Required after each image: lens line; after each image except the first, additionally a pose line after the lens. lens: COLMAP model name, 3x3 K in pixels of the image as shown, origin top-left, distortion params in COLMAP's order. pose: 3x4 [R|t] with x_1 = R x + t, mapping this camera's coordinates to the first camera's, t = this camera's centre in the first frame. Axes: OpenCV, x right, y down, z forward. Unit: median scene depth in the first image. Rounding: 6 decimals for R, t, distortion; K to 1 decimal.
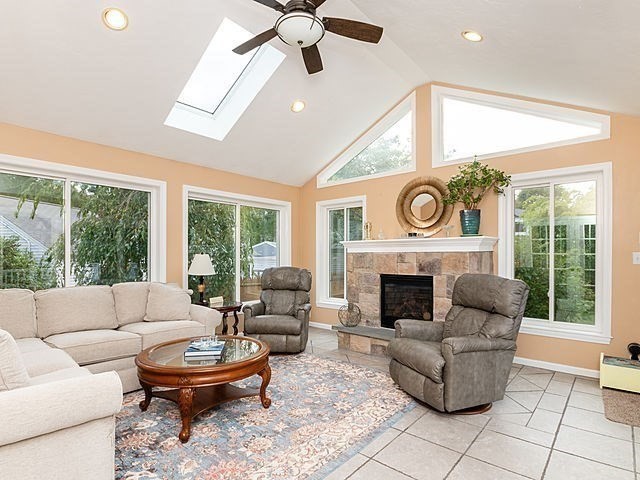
lens RADIAL K [[340.9, 0, 324.4], [0, 340.9, 251.8], [0, 0, 1]] dist [-0.004572, -0.004540]
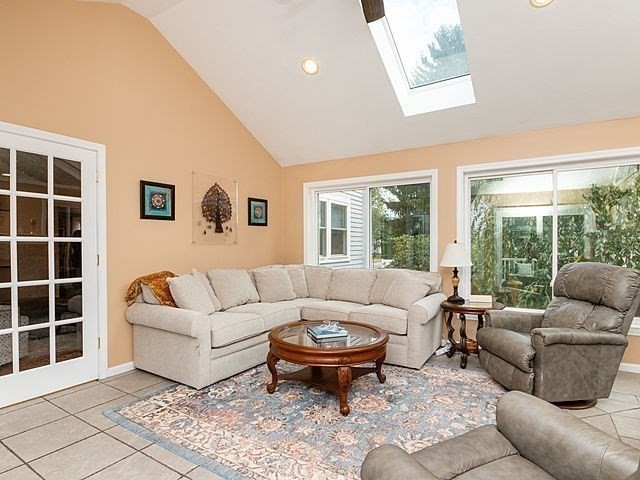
lens RADIAL K [[340.9, 0, 316.8], [0, 340.9, 243.6], [0, 0, 1]] dist [-0.004572, -0.004540]
pose [[0.166704, 0.007328, -0.985980, 0.796840], [0.016572, 0.999810, 0.010233, -0.010683], [0.985868, -0.018045, 0.166551, 0.883336]]
